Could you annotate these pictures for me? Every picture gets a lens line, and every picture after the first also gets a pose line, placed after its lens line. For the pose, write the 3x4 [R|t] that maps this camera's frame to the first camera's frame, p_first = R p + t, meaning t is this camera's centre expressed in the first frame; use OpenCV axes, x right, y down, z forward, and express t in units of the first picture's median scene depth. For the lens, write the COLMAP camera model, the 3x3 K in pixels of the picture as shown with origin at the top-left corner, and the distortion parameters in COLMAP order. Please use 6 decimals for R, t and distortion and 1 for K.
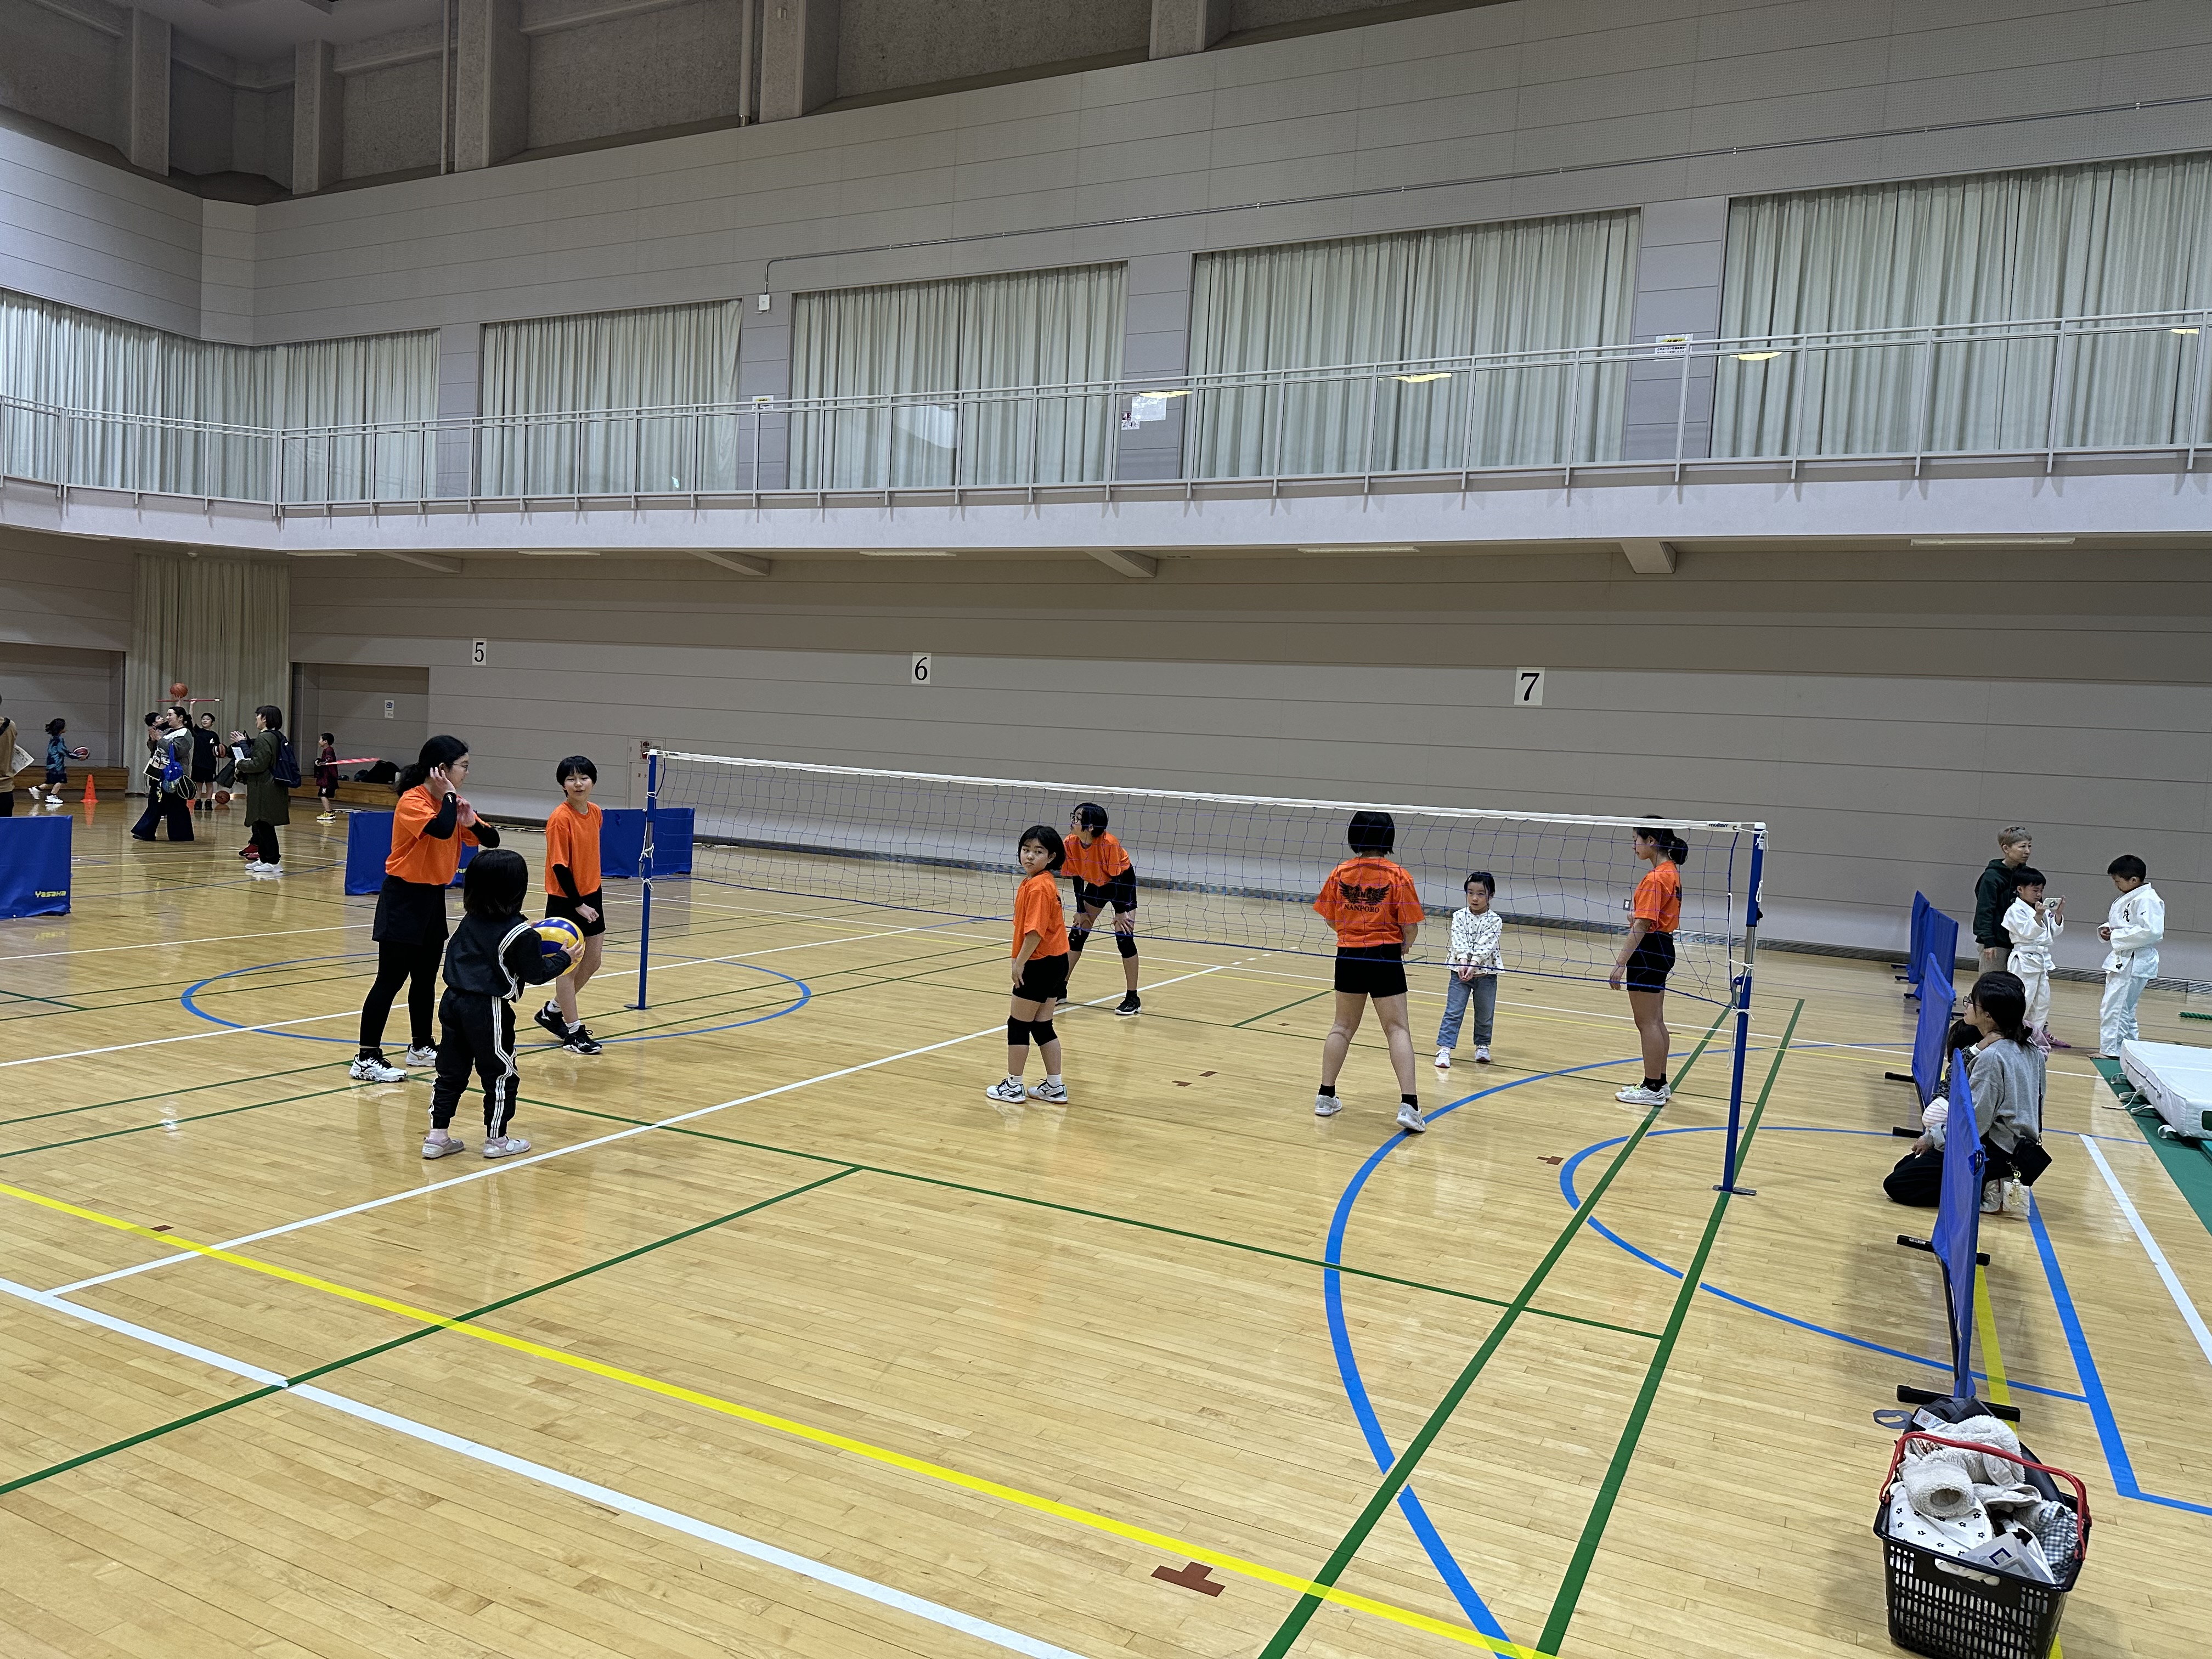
lens RADIAL K [[1585.5, 0, 944.9], [0, 1585.5, 824.5], [0, 0, 1]] dist [0.033864, -0.034374]
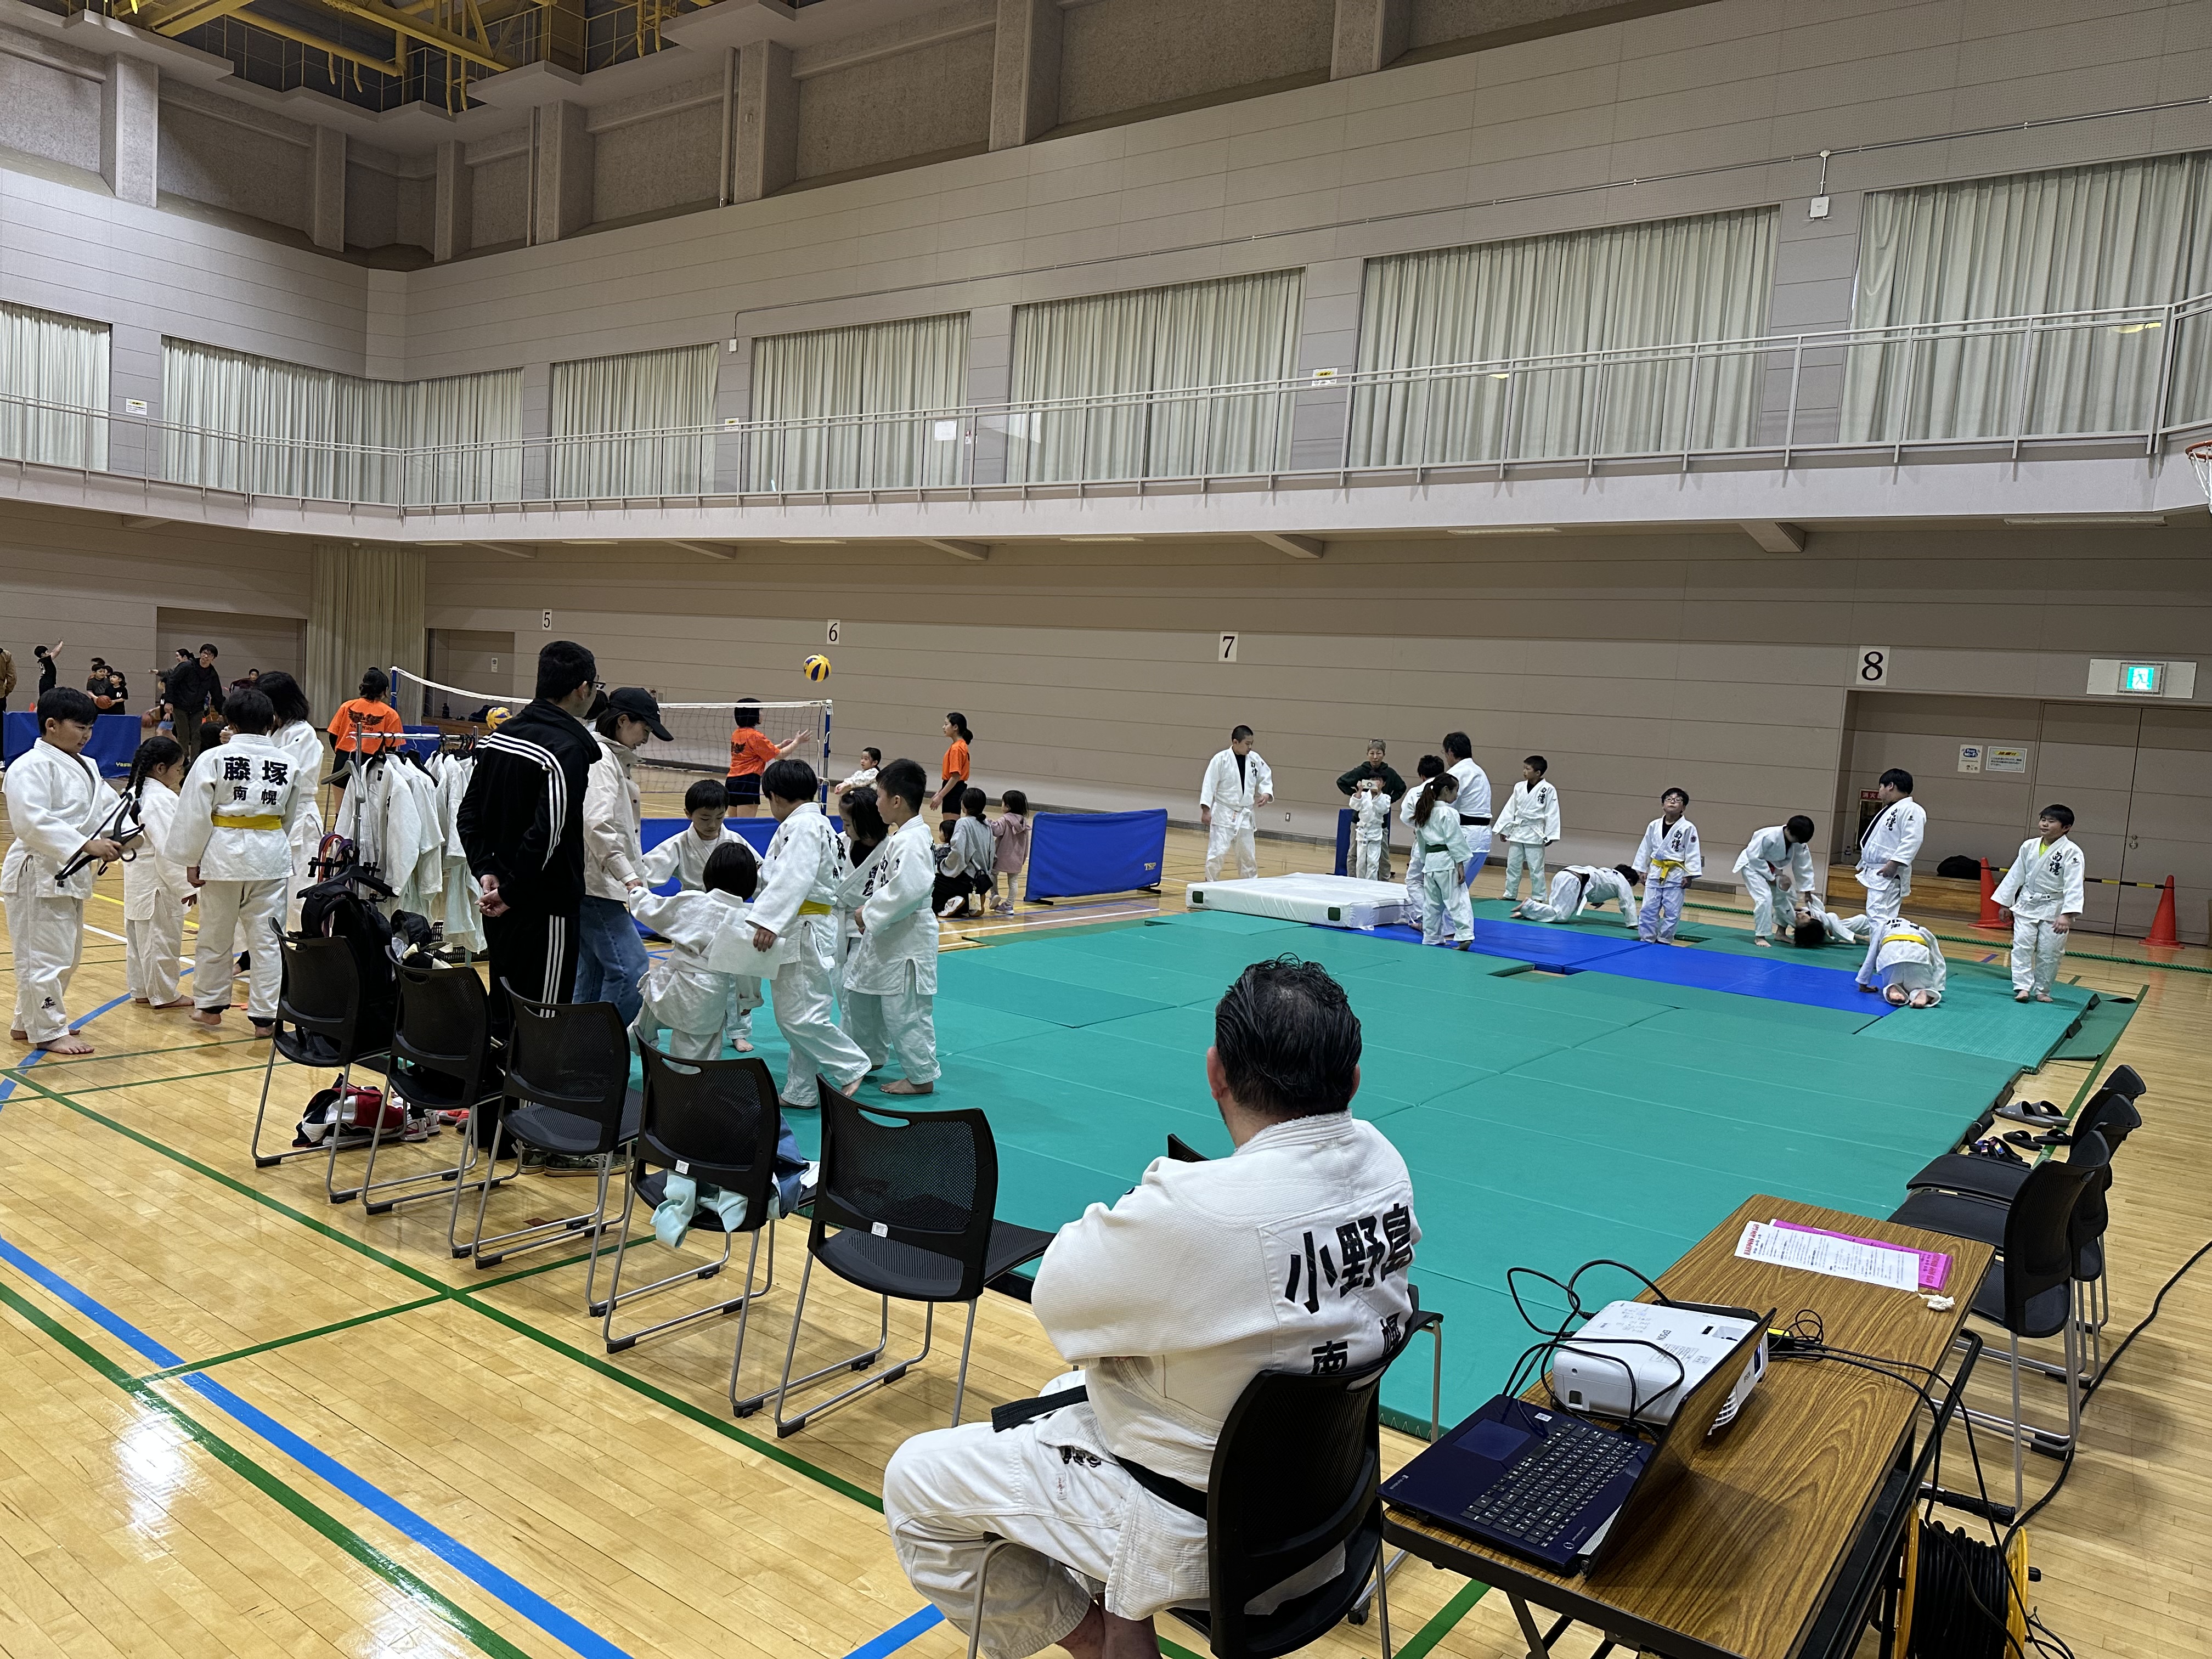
lens RADIAL K [[1585.5, 0, 1169.7], [0, 1585.5, 838.7], [0, 0, 1]] dist [0.033864, -0.034374]
pose [[0.989754, 0.020916, -0.141244, 0.373608], [-0.018138, 0.999616, 0.020926, 0.030805], [0.141627, -0.018150, 0.989754, -0.197584]]
